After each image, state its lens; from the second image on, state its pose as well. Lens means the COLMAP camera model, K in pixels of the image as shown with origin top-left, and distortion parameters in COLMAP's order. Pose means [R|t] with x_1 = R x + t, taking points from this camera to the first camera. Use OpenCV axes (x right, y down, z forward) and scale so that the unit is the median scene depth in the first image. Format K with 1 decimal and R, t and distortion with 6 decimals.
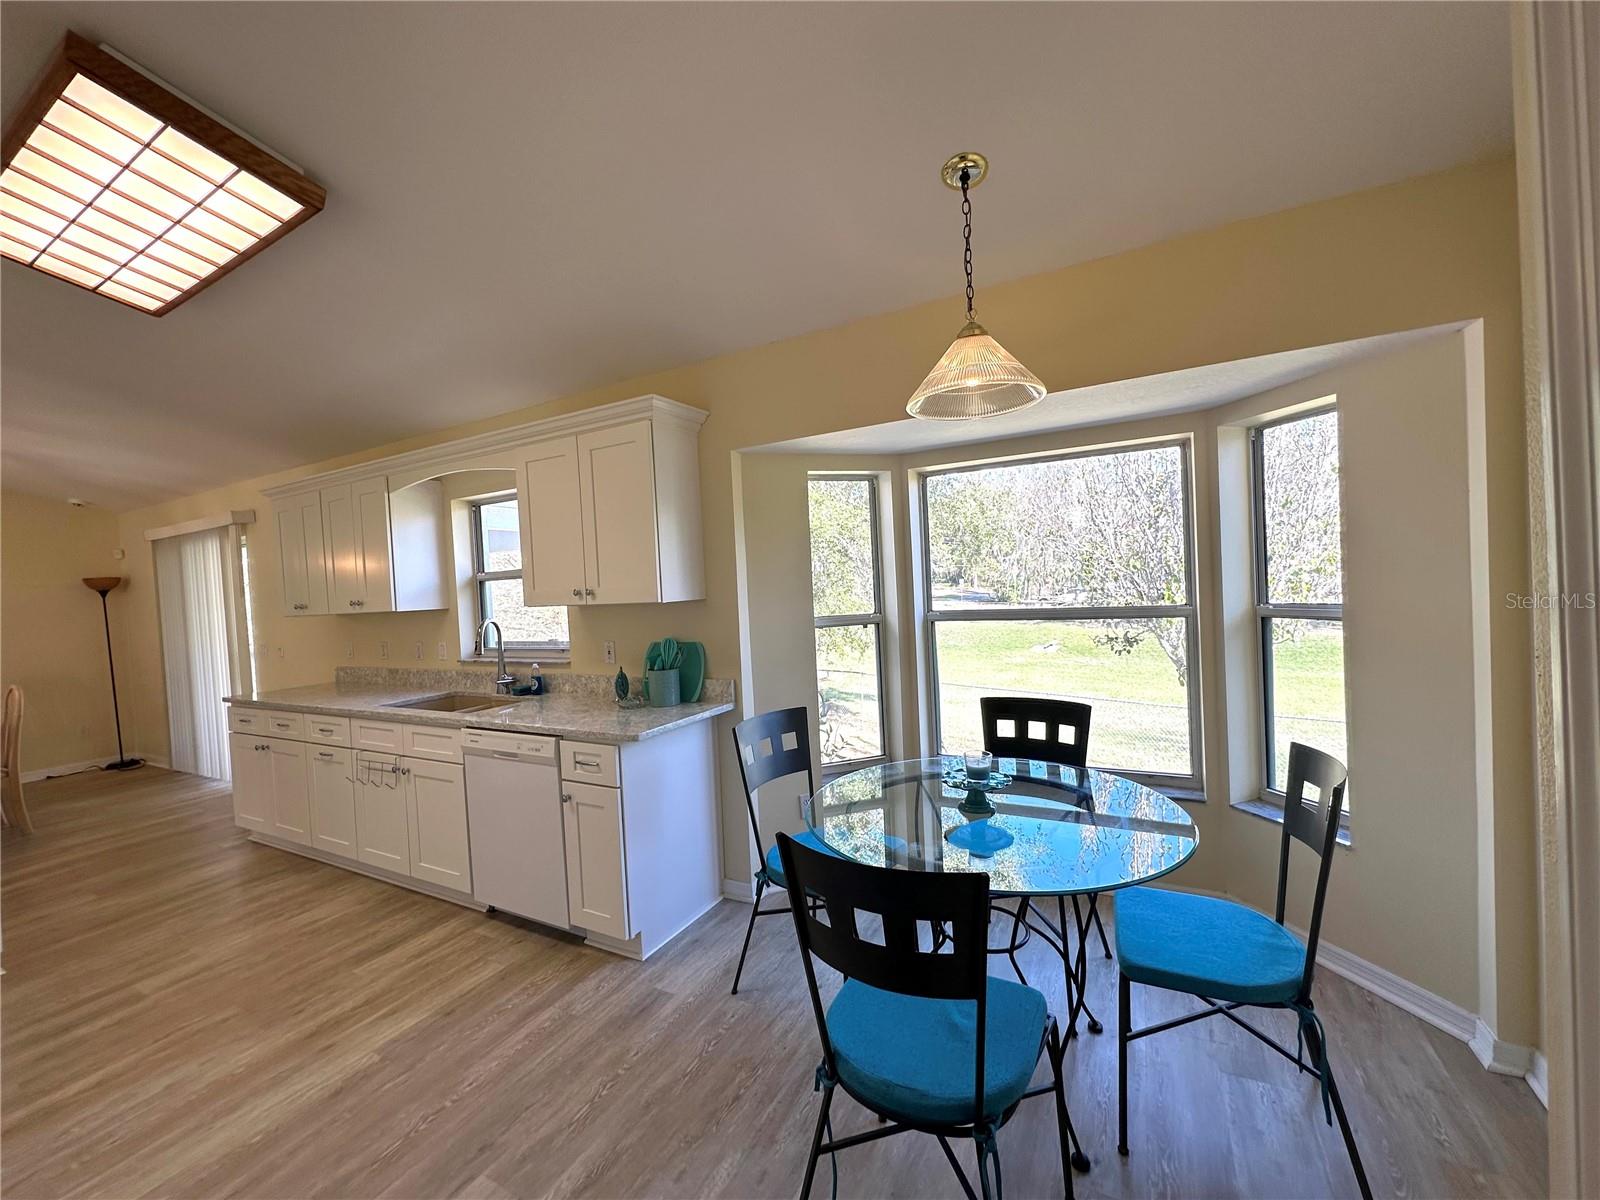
lens RADIAL K [[636.8, 0, 798.0], [0, 636.8, 604.6], [0, 0, 1]] dist [-0.000401, 0.001147]
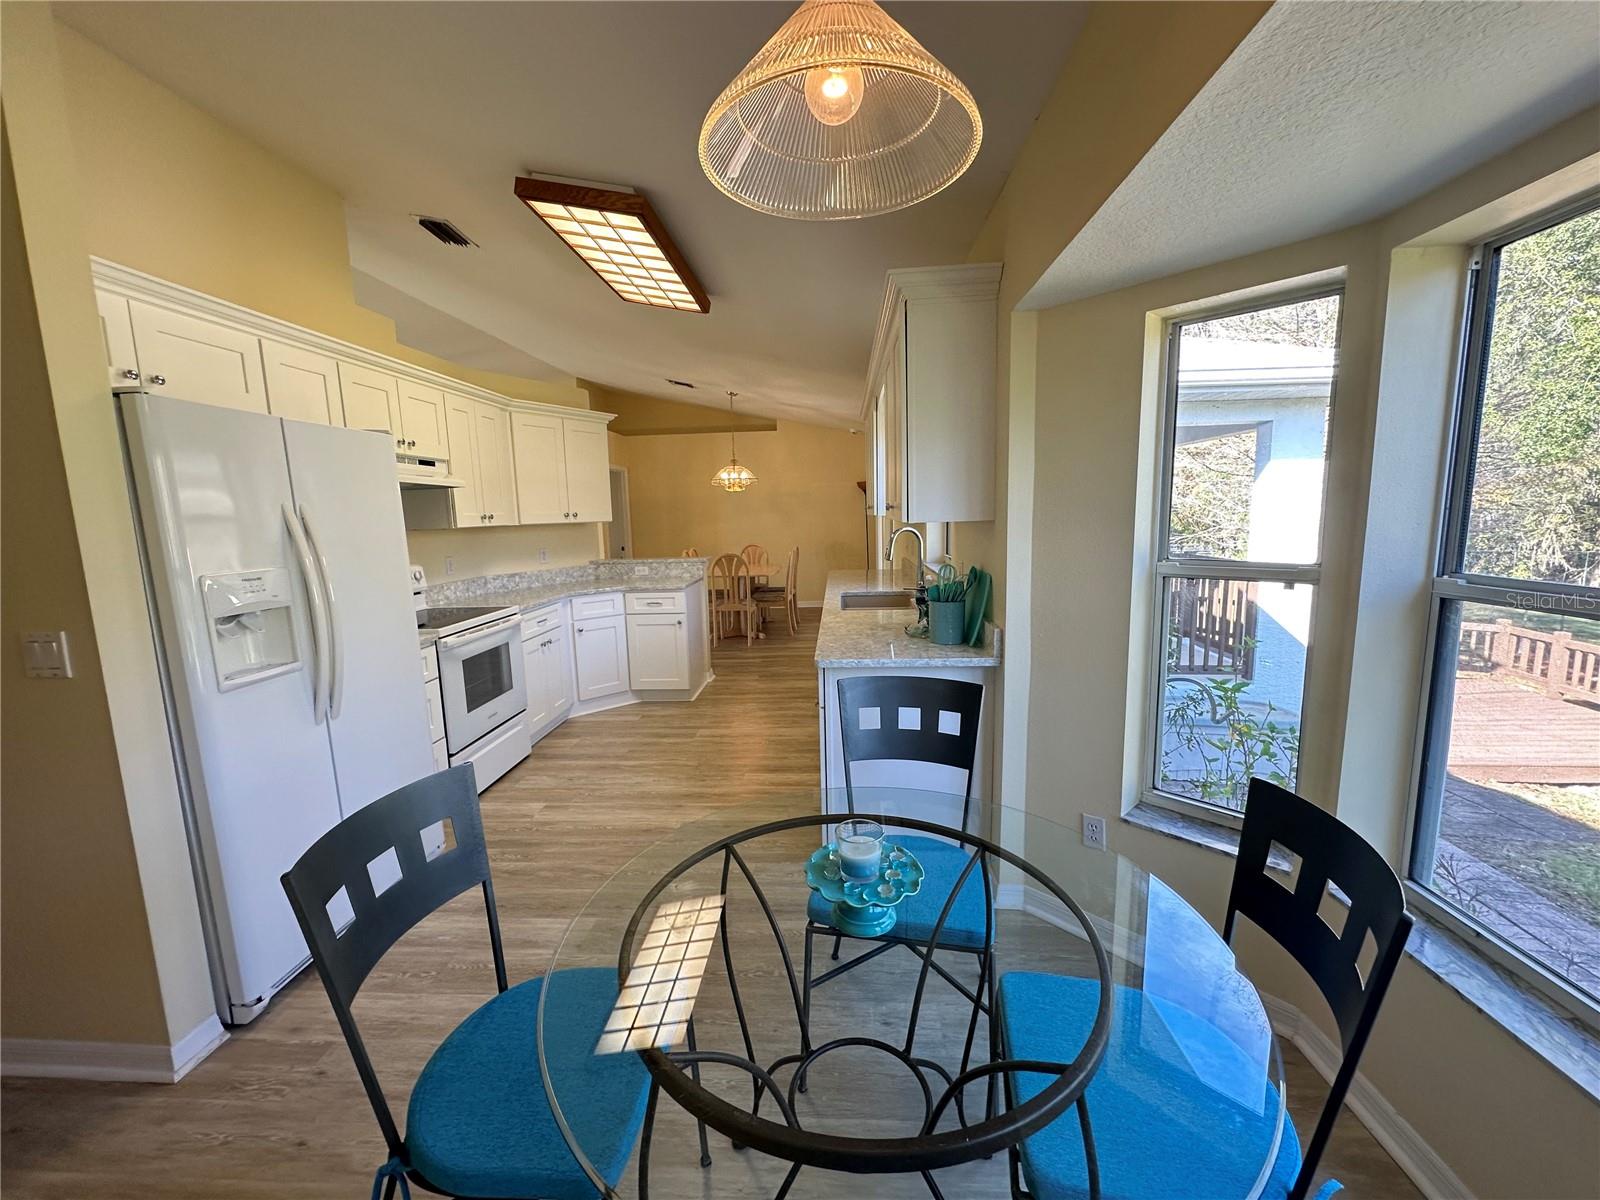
lens RADIAL K [[636.8, 0, 798.5], [0, 636.8, 600.6], [0, 0, 1]] dist [-0.000401, 0.001147]
pose [[0.420299, 0.165830, -0.892104, 0.509506], [-0.024005, 0.984846, 0.171760, -0.043613], [0.907068, -0.050775, 0.417911, 0.503291]]
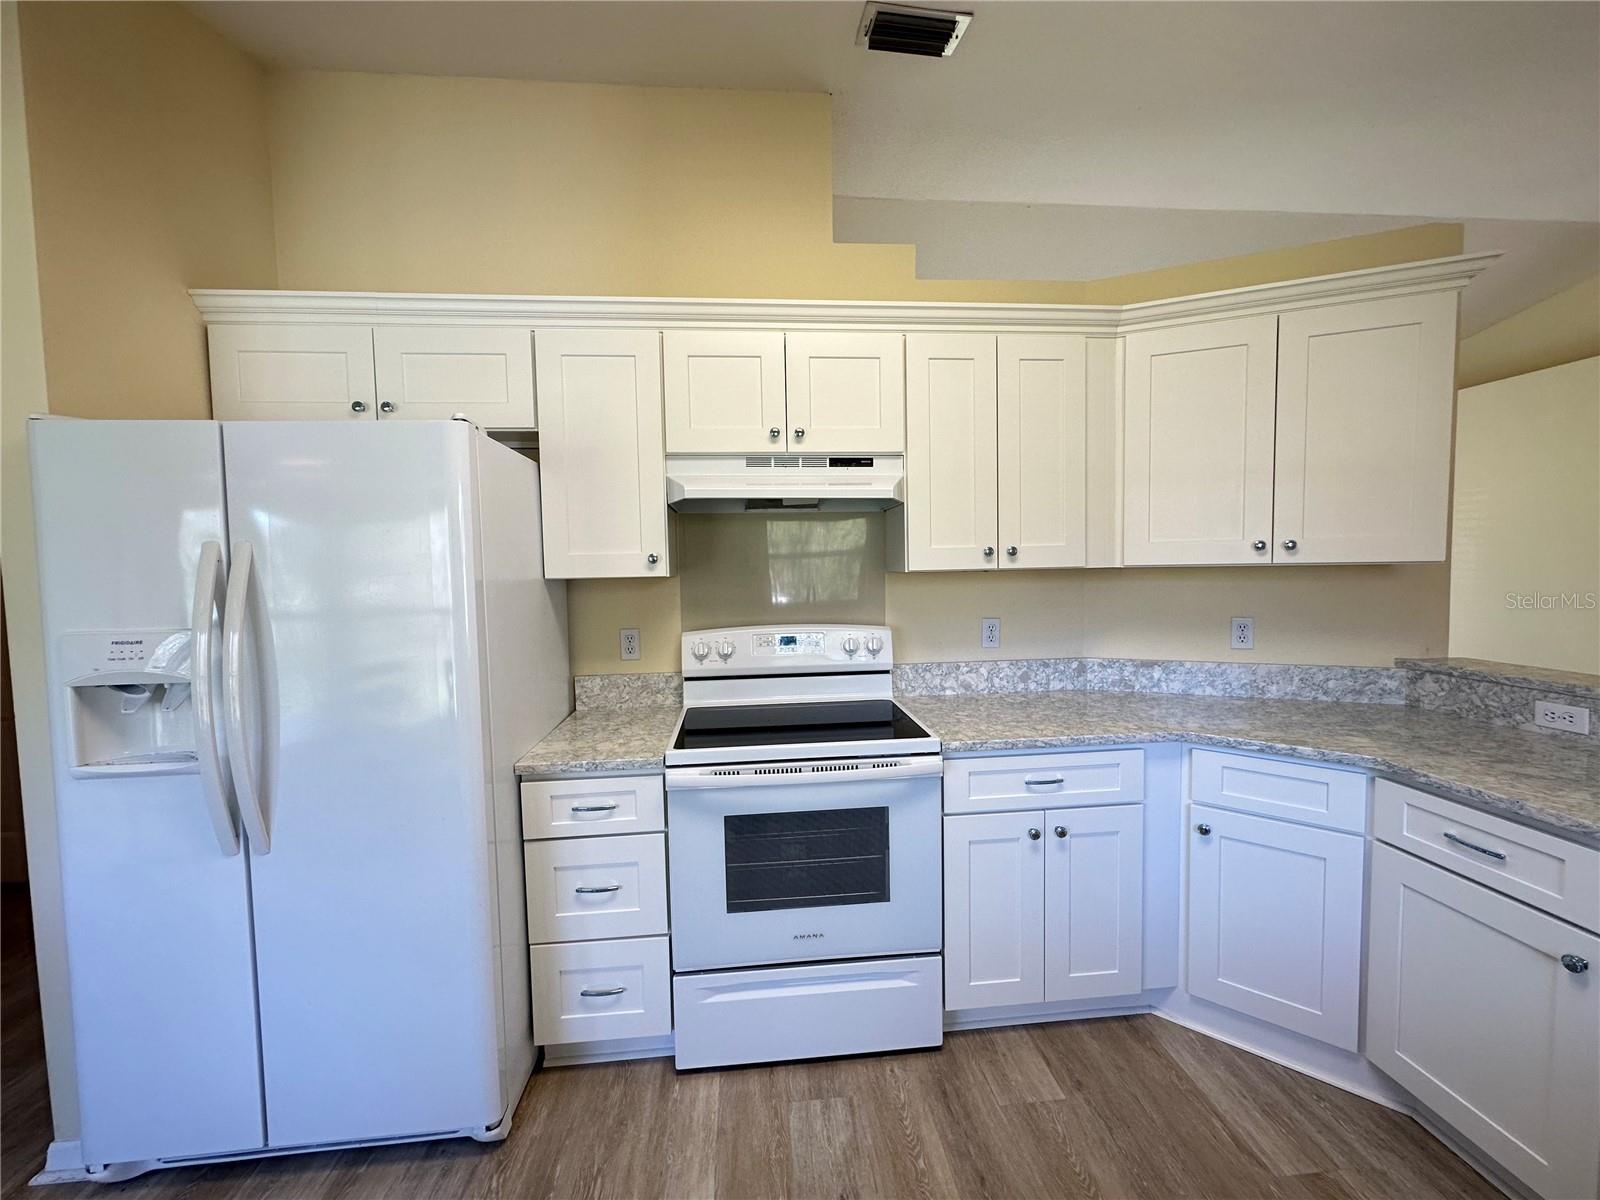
lens RADIAL K [[636.8, 0, 808.4], [0, 636.8, 600.4], [0, 0, 1]] dist [-0.000401, 0.001147]
pose [[-0.826120, 0.101768, -0.554229, -0.535164], [0.043538, 0.992144, 0.117281, -0.005495], [0.561810, 0.072759, -0.824060, 0.995179]]
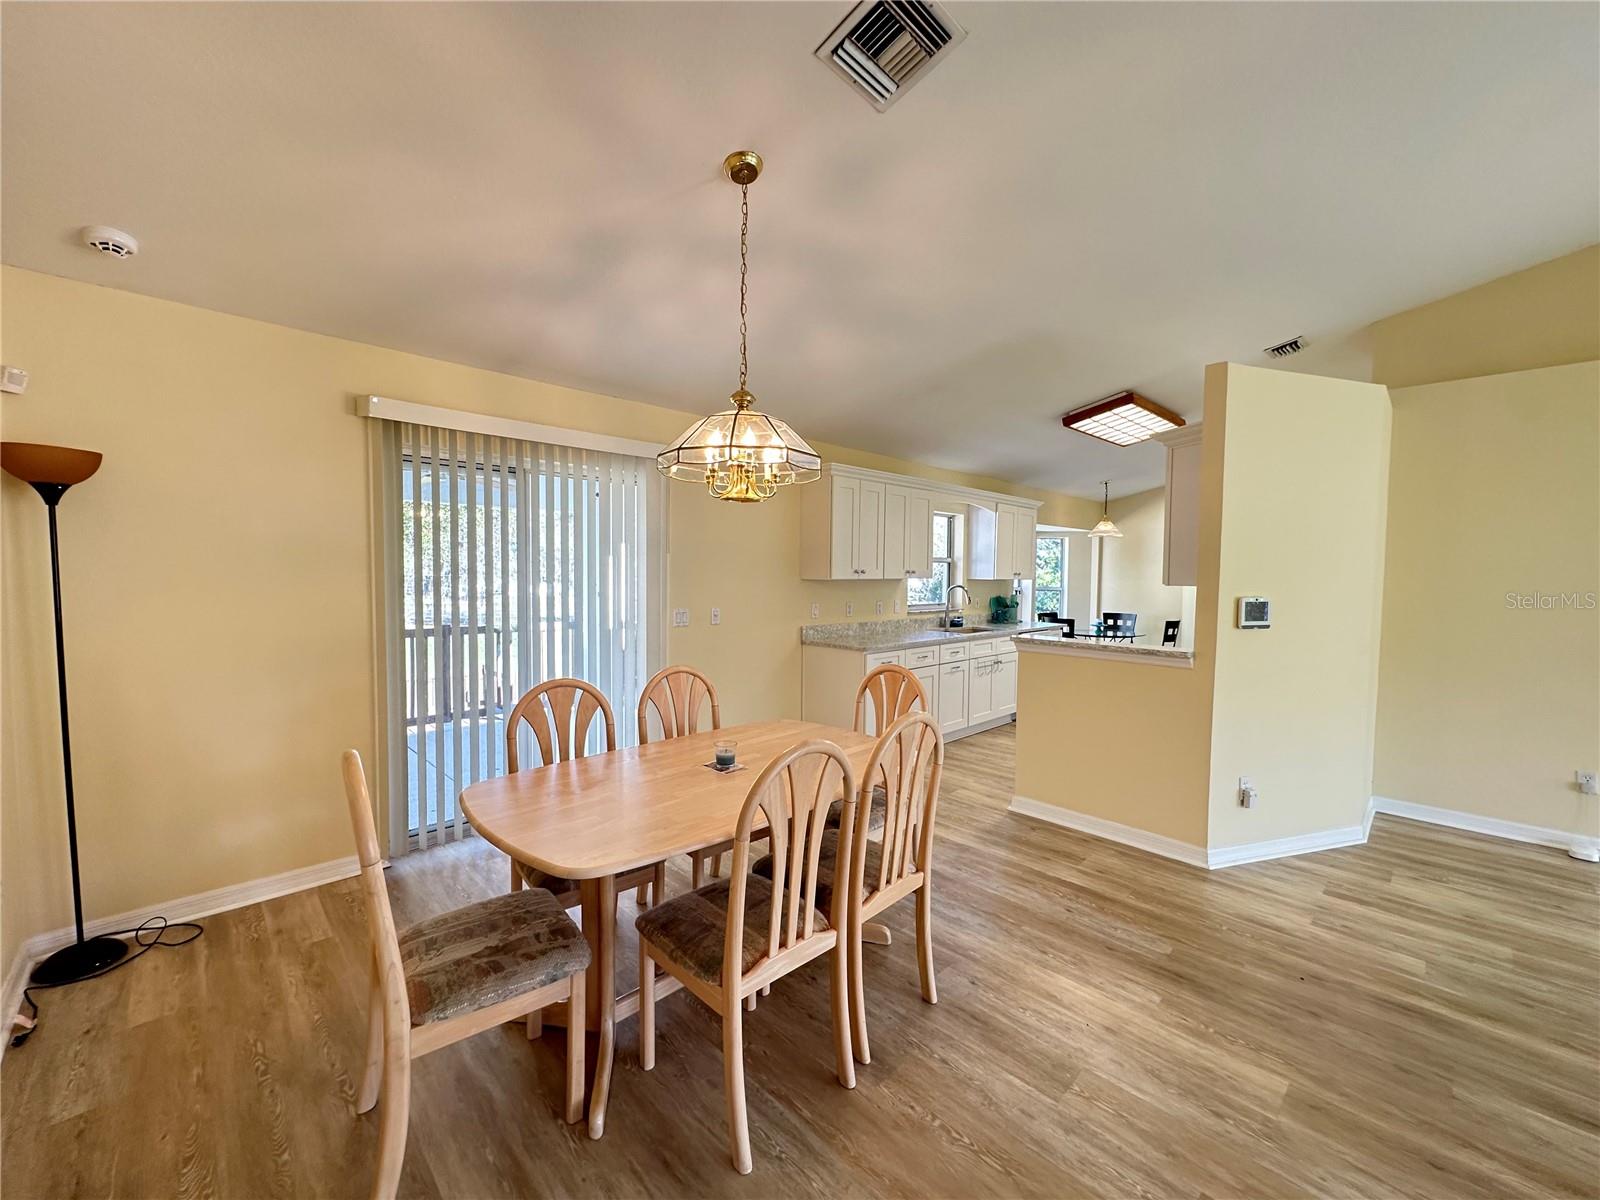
lens RADIAL K [[636.8, 0, 797.6], [0, 636.8, 597.1], [0, 0, 1]] dist [-0.000401, 0.001147]
pose [[0.303459, 0.019579, 0.952643, -3.007390], [0.004700, 0.999746, -0.022044, 0.119399], [-0.952833, 0.011167, 0.303290, 1.131785]]
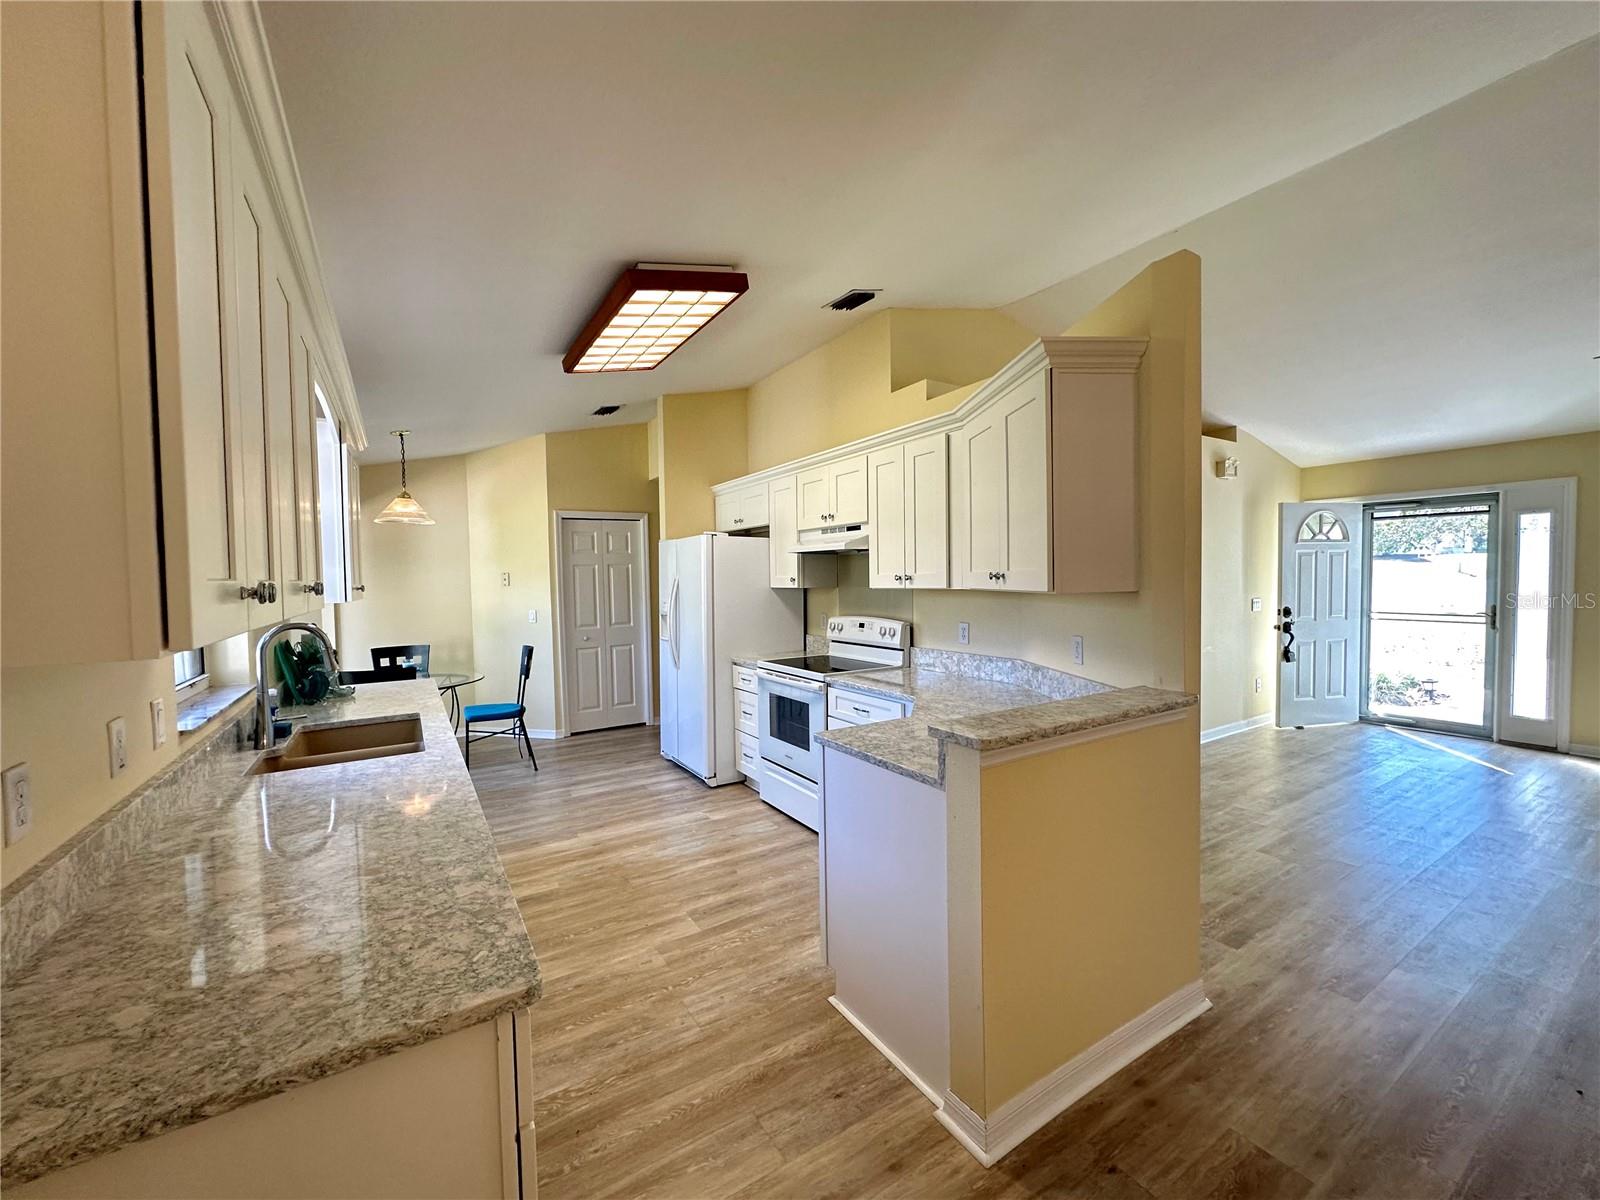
lens RADIAL K [[636.8, 0, 804.8], [0, 636.8, 603.0], [0, 0, 1]] dist [-0.000401, 0.001147]
pose [[-0.870936, 0.048942, 0.488954, -1.621214], [0.078706, 0.996075, 0.040491, 0.021293], [-0.485053, 0.073749, -0.871370, 1.679426]]
